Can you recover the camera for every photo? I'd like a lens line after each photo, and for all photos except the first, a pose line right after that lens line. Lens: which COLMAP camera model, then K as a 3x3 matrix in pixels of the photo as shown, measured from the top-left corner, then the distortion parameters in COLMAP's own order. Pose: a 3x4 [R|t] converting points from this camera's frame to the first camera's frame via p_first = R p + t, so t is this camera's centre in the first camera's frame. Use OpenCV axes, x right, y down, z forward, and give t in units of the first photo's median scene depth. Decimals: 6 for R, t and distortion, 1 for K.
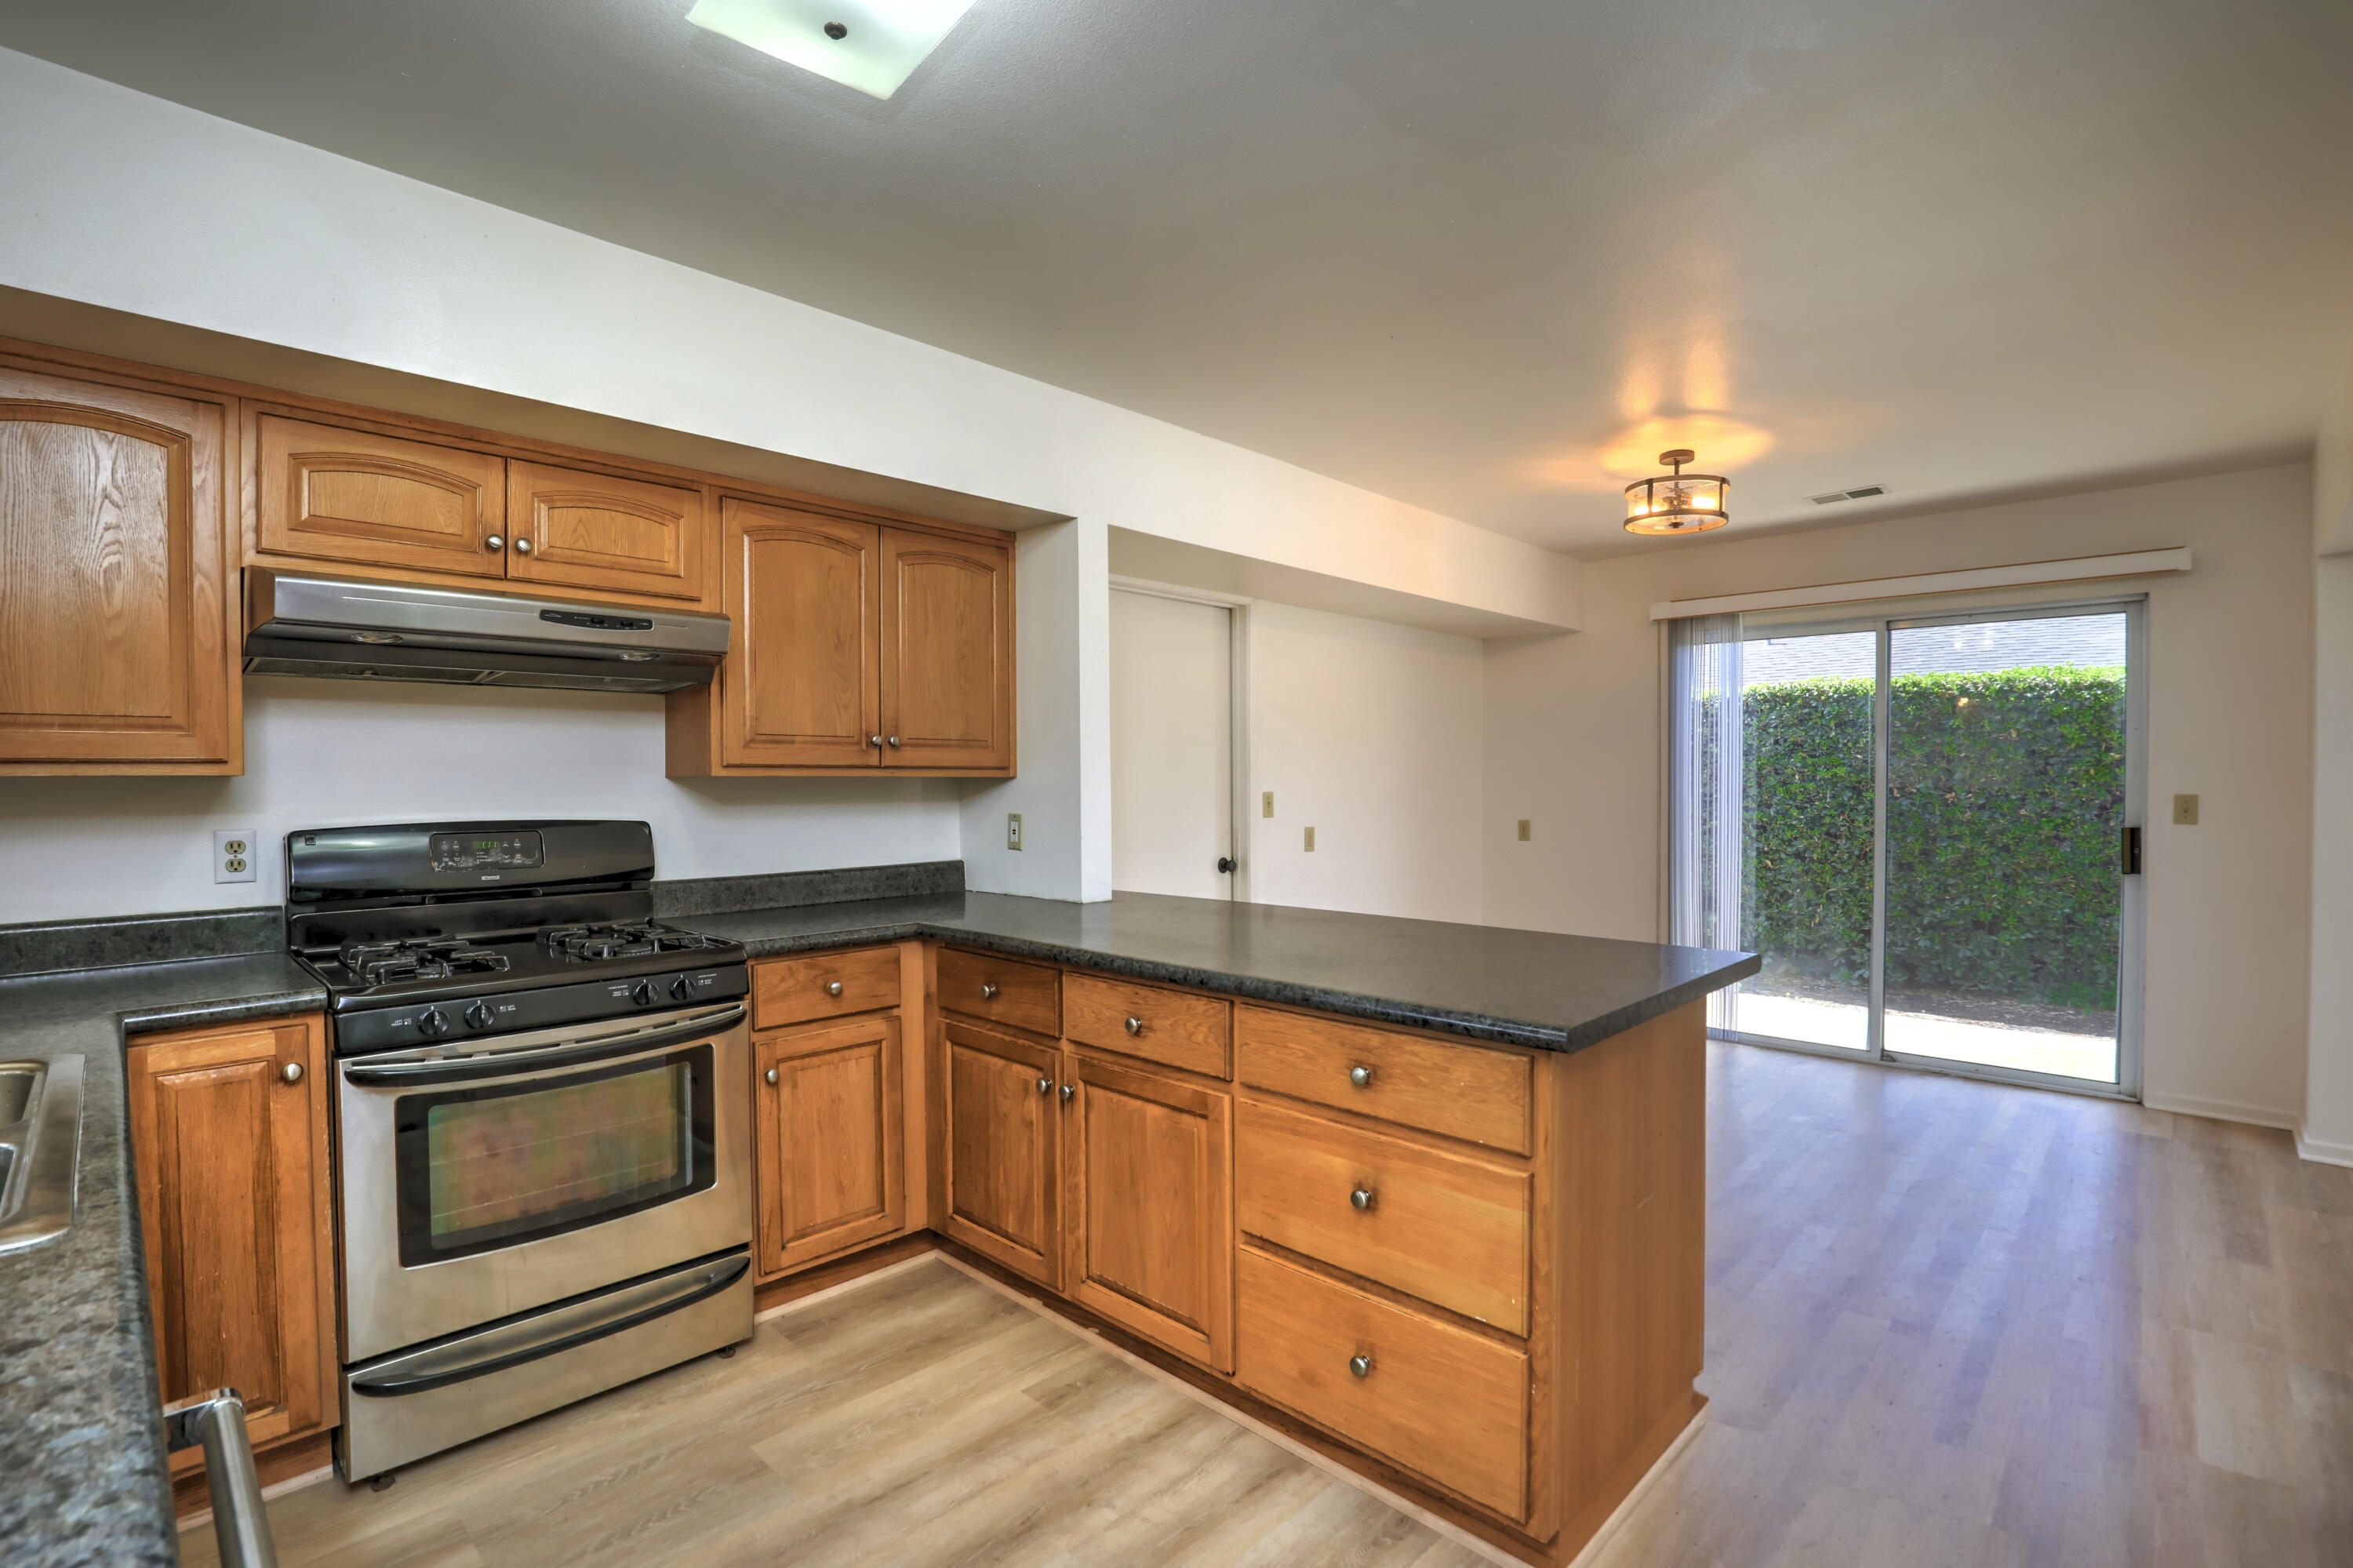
lens RADIAL K [[1076.3, 0, 1175.4], [0, 1076.3, 797.3], [0, 0, 1]] dist [-0.034321, 0.000853]
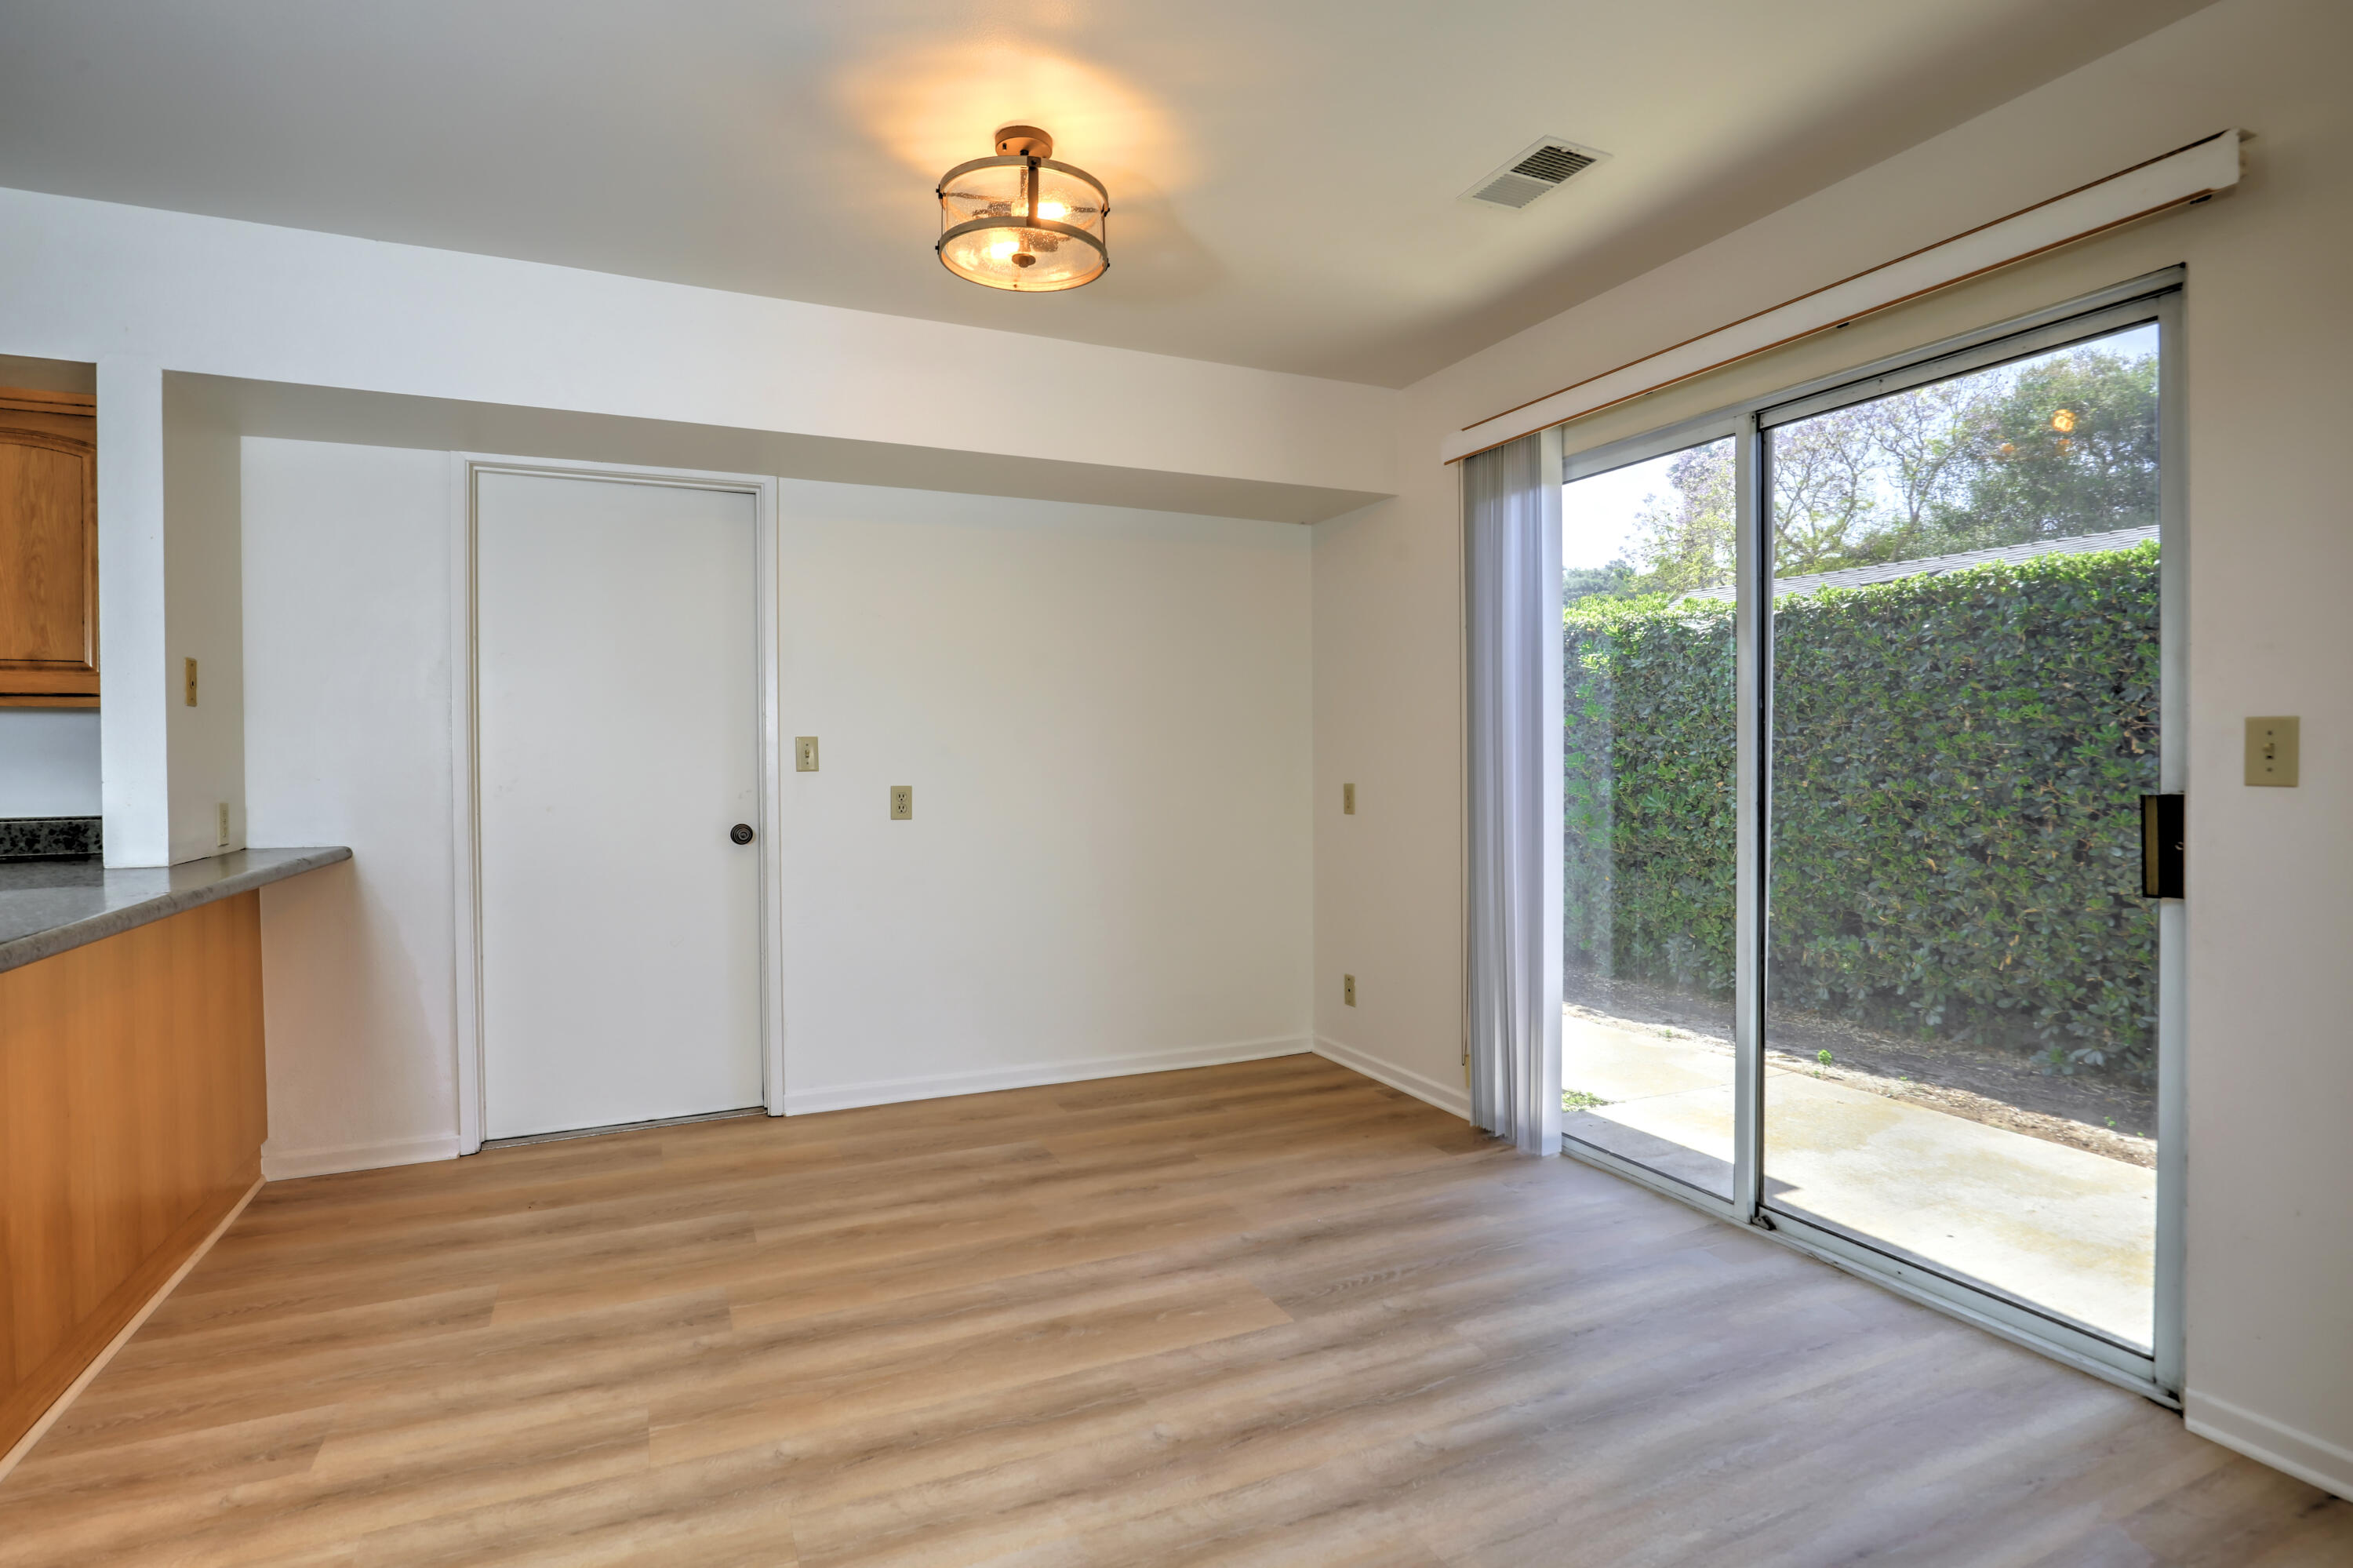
lens RADIAL K [[1167.3, 0, 1175.6], [0, 1167.3, 773.1], [0, 0, 1]] dist [-0.021518, 0.000911]
pose [[0.936392, 0.003697, -0.350936, 0.687292], [-0.004342, 0.999990, -0.001050, 0.021756], [0.350929, 0.002507, 0.936399, 0.388352]]
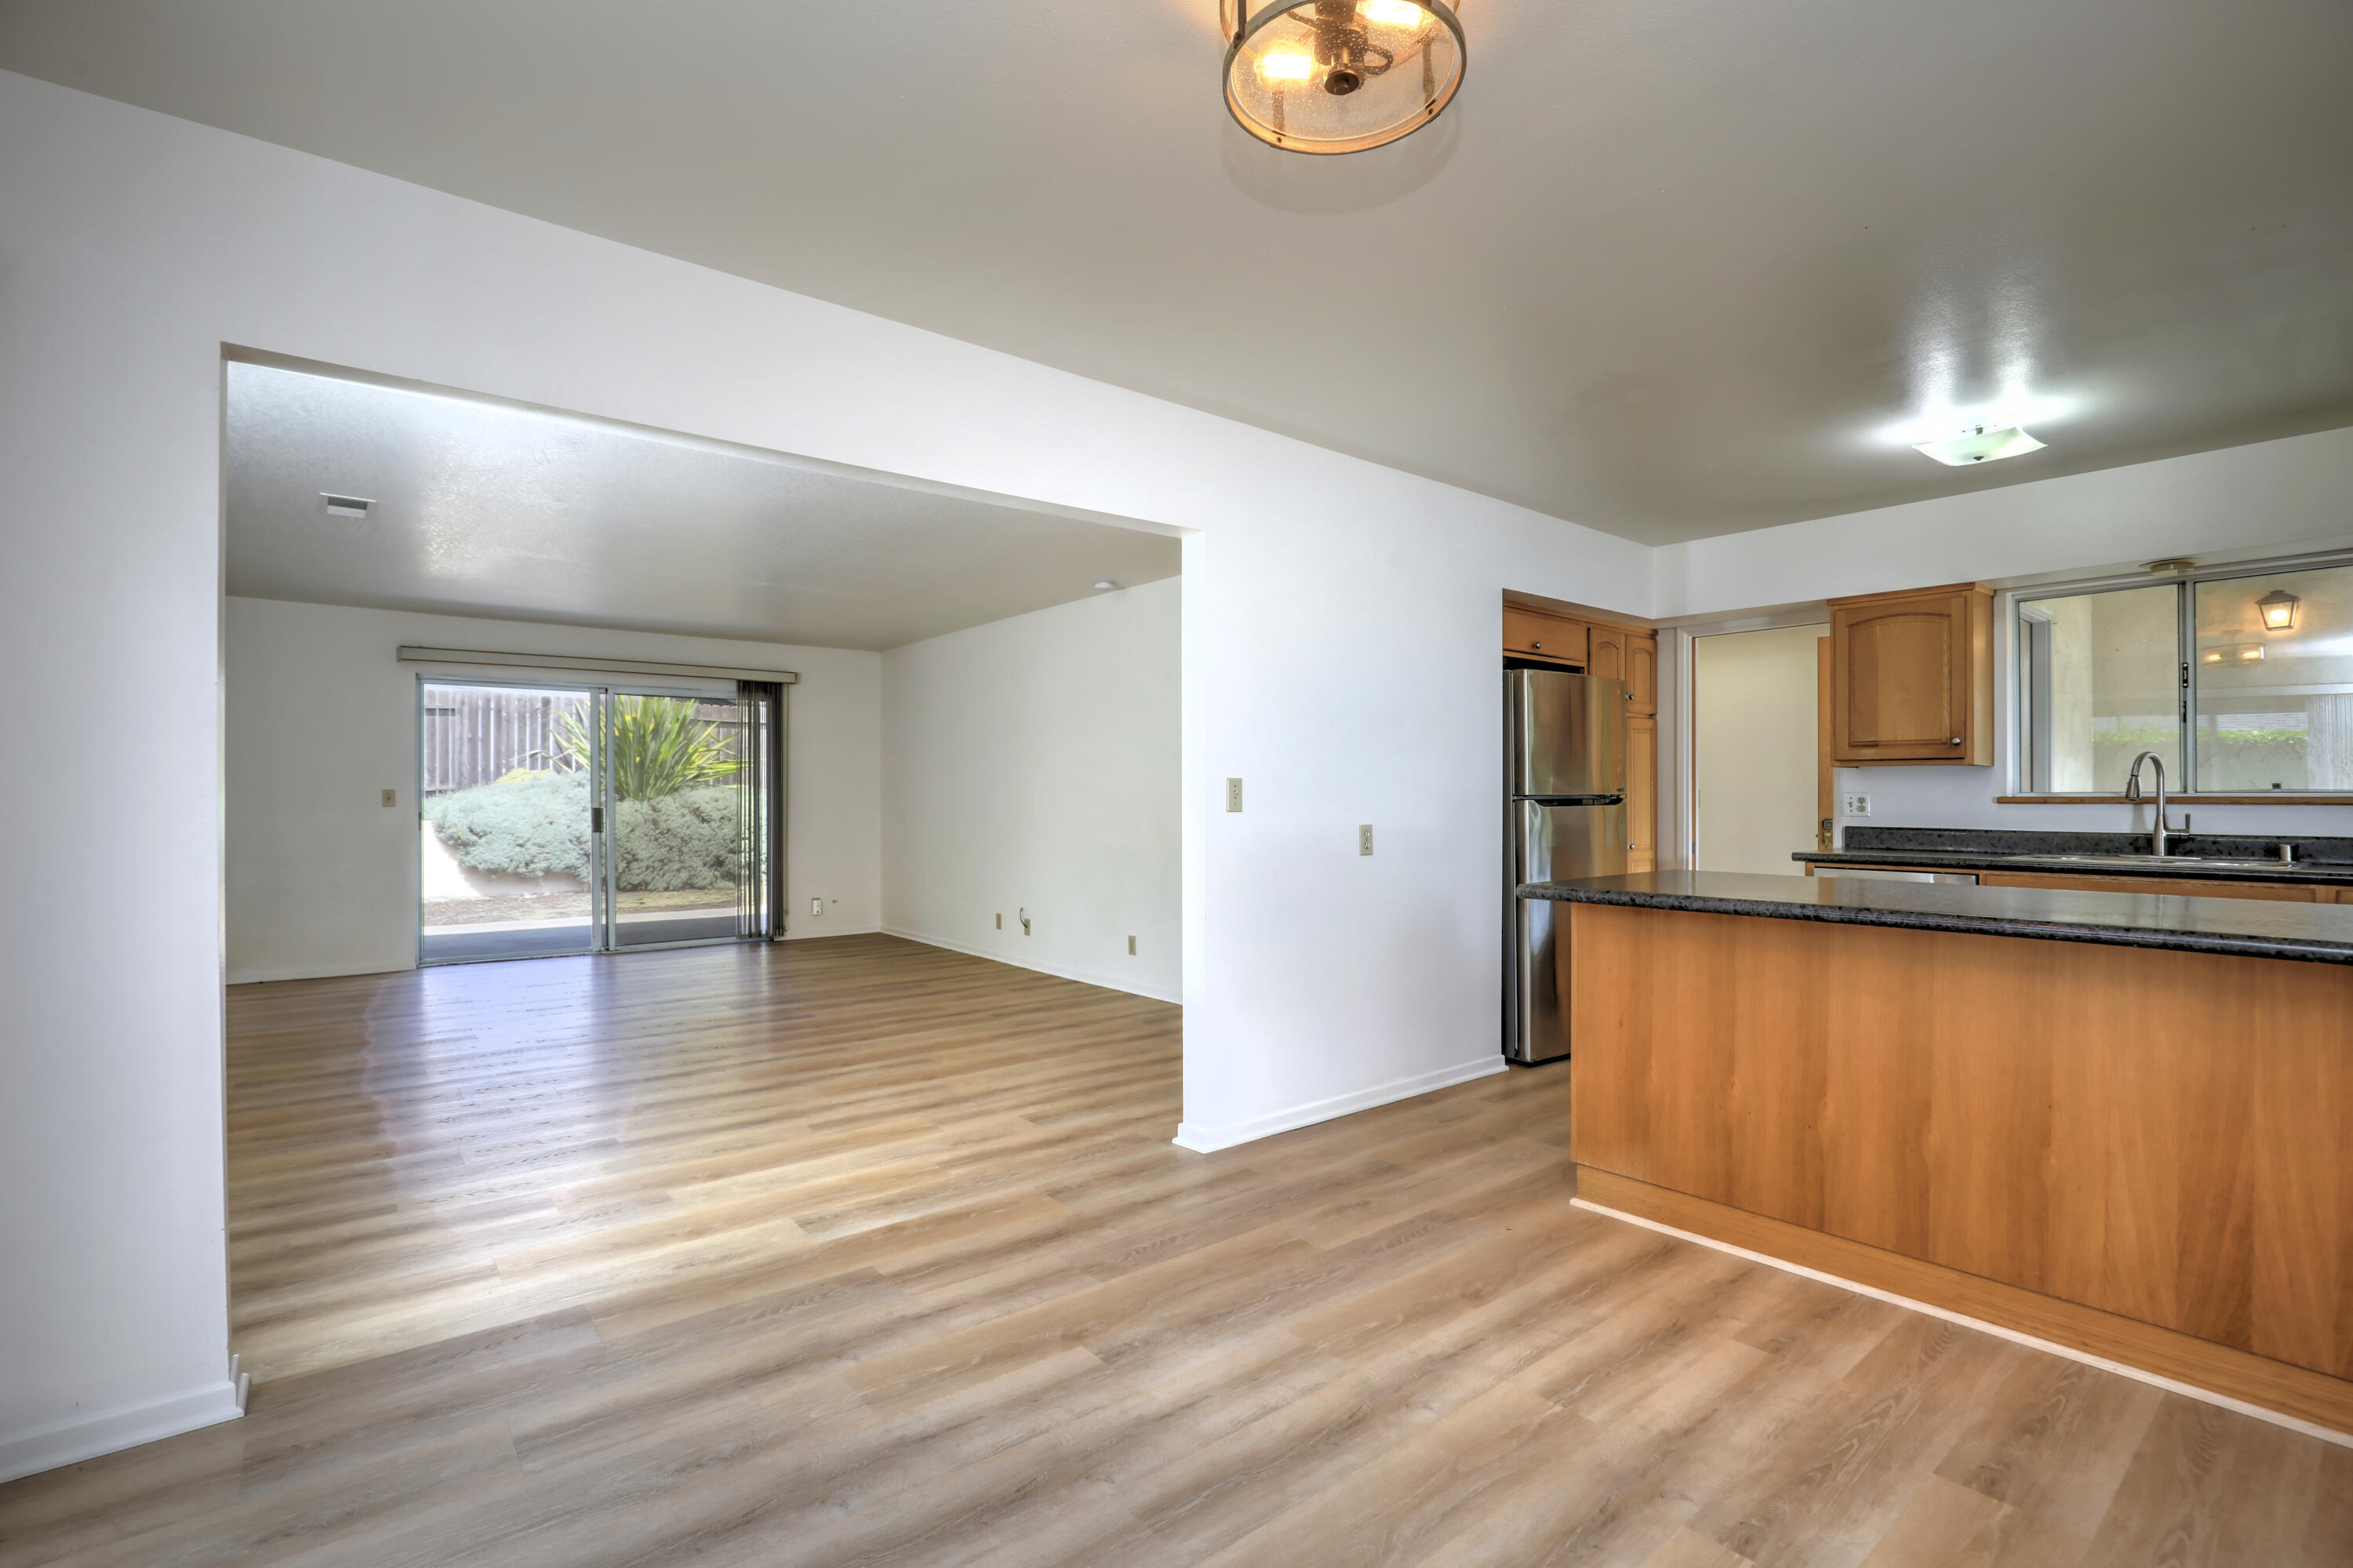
lens RADIAL K [[1076.3, 0, 1184.1], [0, 1076.3, 796.5], [0, 0, 1]] dist [-0.034321, 0.000853]
pose [[-0.994563, 0.006476, 0.103934, 0.442102], [0.008056, 0.999858, 0.014792, 0.004102], [-0.103824, 0.015549, -0.994474, 1.241517]]
